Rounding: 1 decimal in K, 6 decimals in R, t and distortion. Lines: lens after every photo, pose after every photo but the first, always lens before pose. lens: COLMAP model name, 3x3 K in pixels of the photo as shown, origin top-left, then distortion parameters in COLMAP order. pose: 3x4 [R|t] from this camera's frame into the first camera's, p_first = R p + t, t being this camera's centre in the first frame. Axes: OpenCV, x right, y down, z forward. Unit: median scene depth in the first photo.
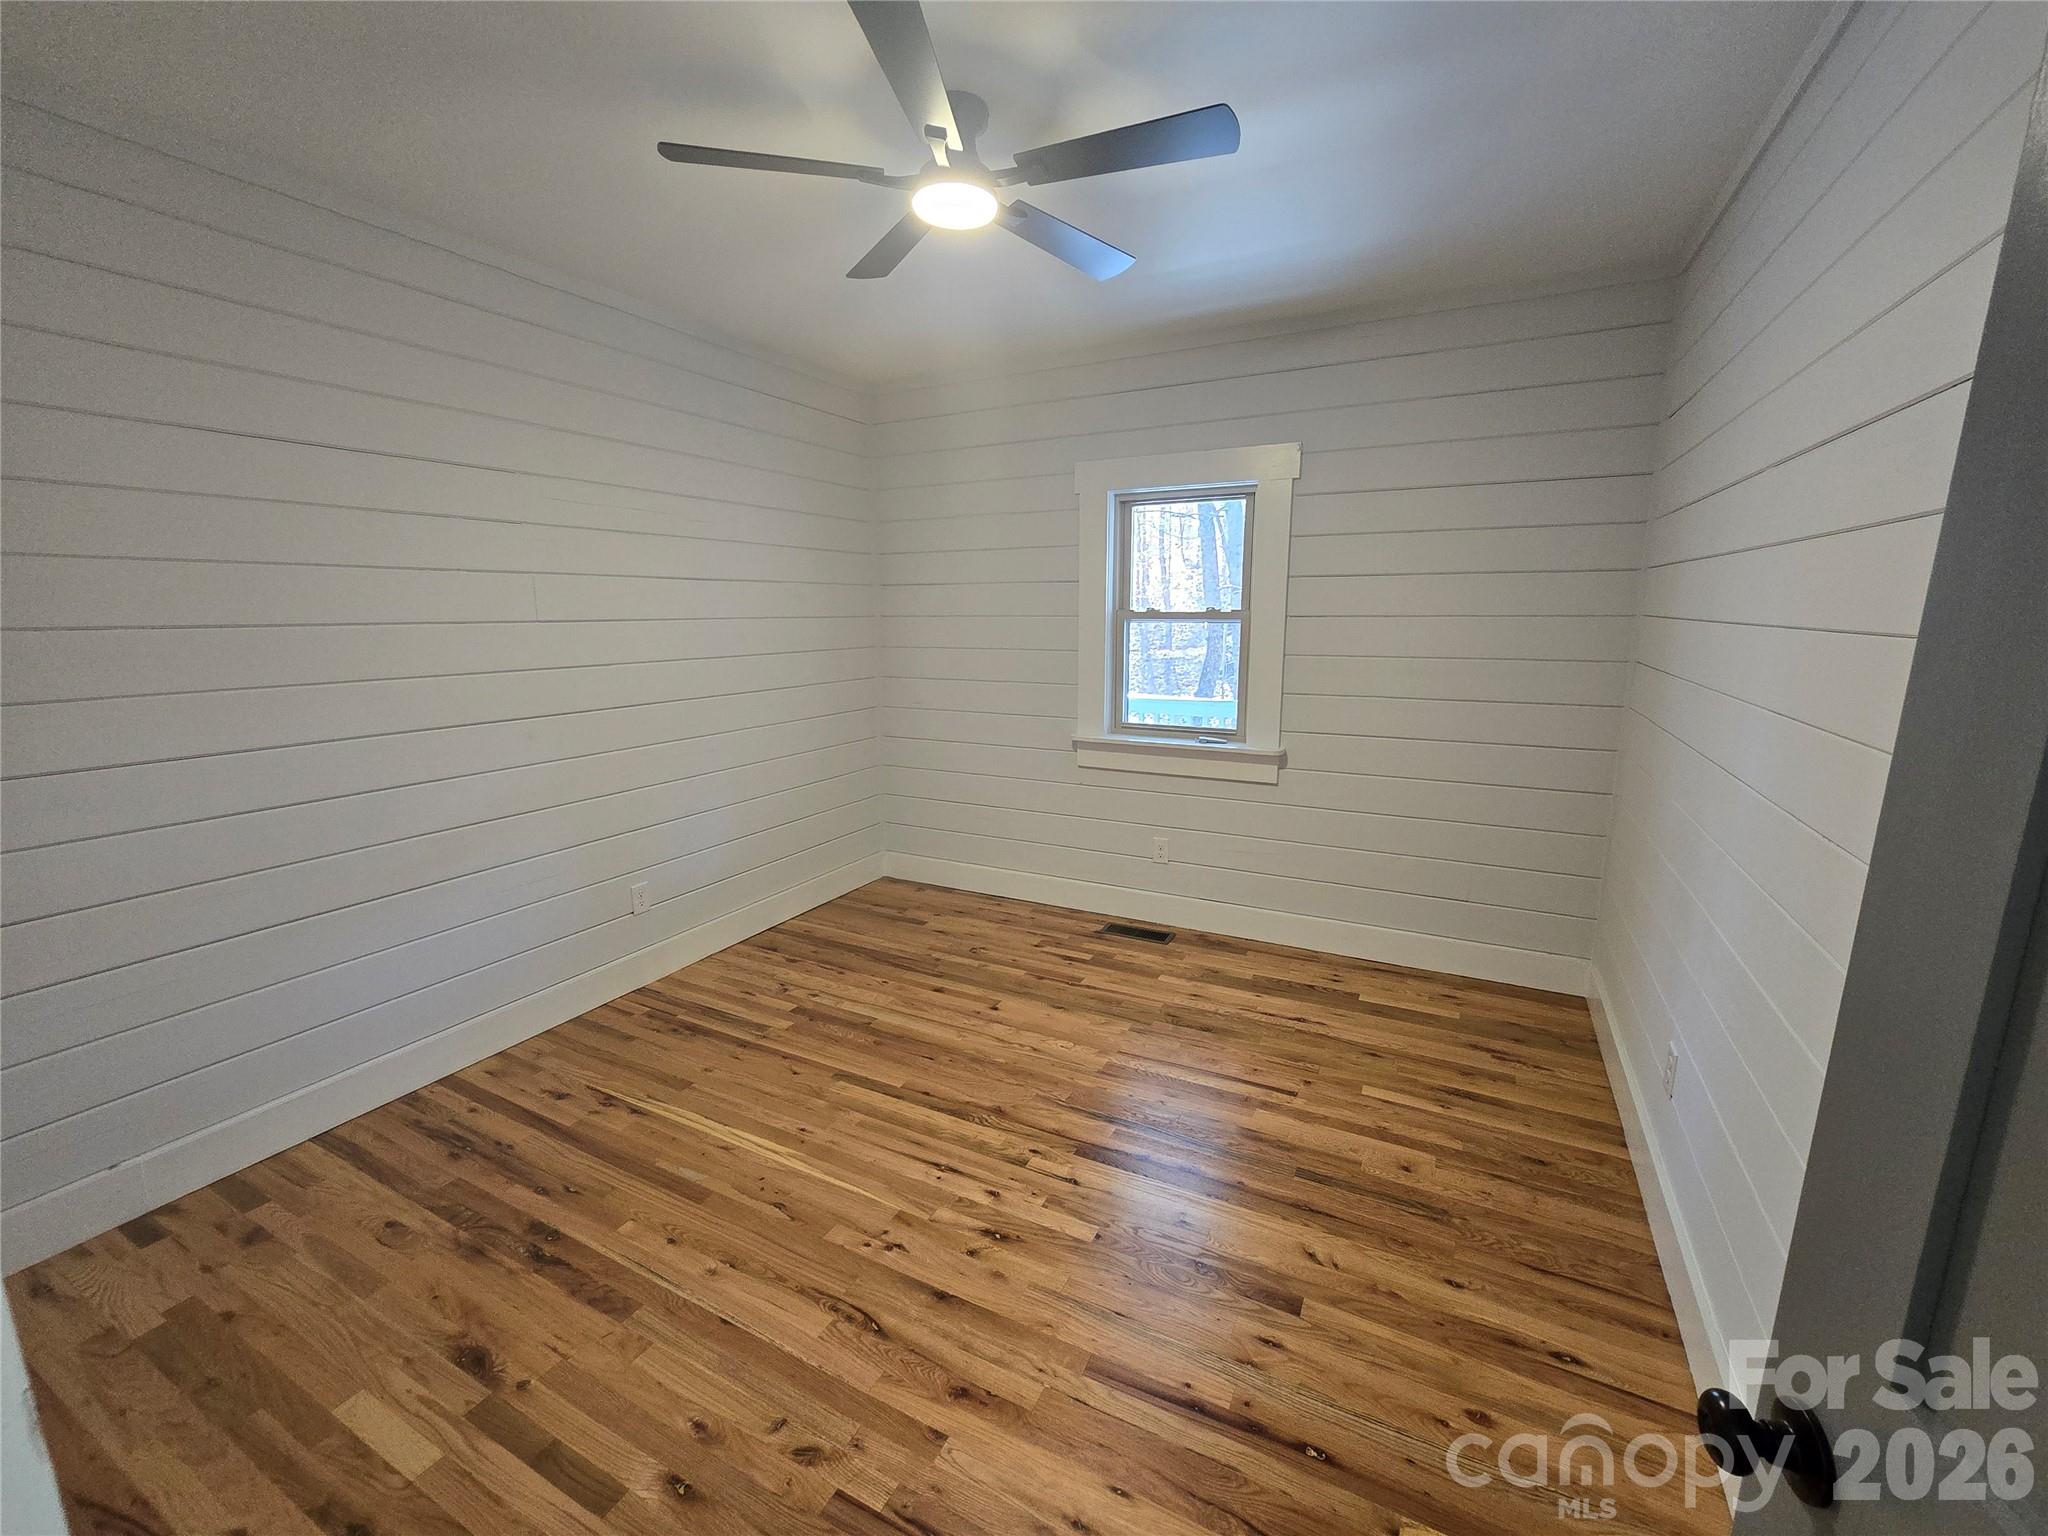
lens RADIAL K [[839.8, 0, 1024.0], [0, 839.8, 768.0], [0, 0, 1]] dist [-0.002520, -0.000630]
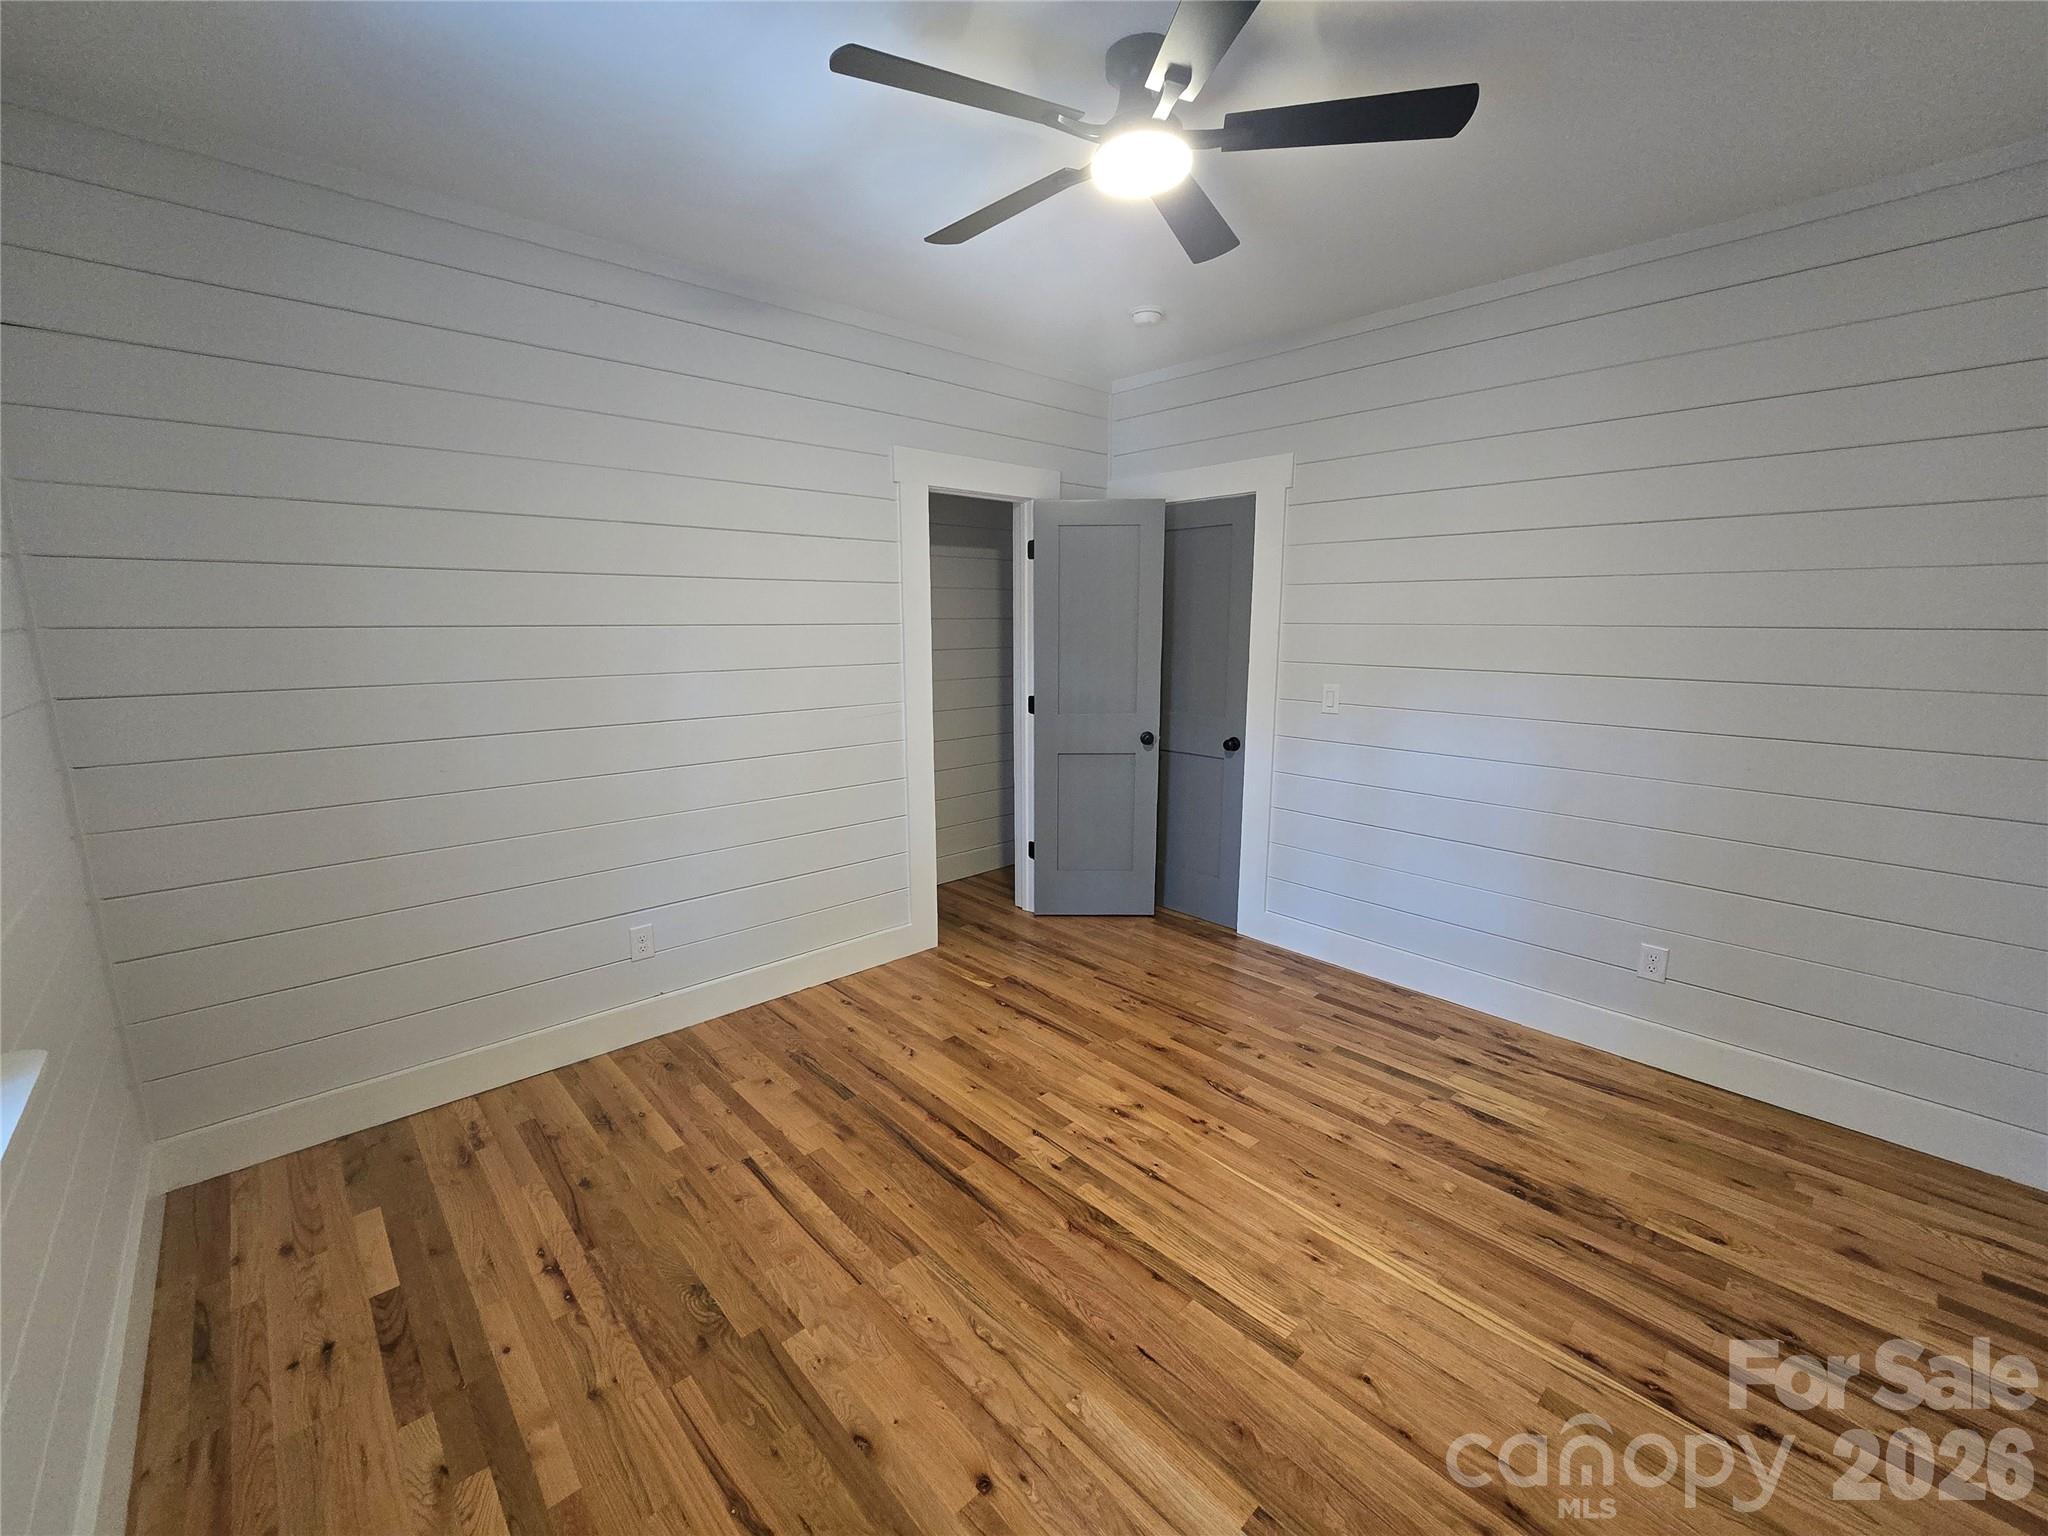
lens RADIAL K [[839.8, 0, 1024.0], [0, 839.8, 768.0], [0, 0, 1]] dist [-0.002520, -0.000630]
pose [[-0.941494, -0.059215, 0.331787, -0.249896], [0.064220, 0.934888, 0.349085, -0.325769], [-0.330855, 0.349969, -0.876389, 1.708719]]
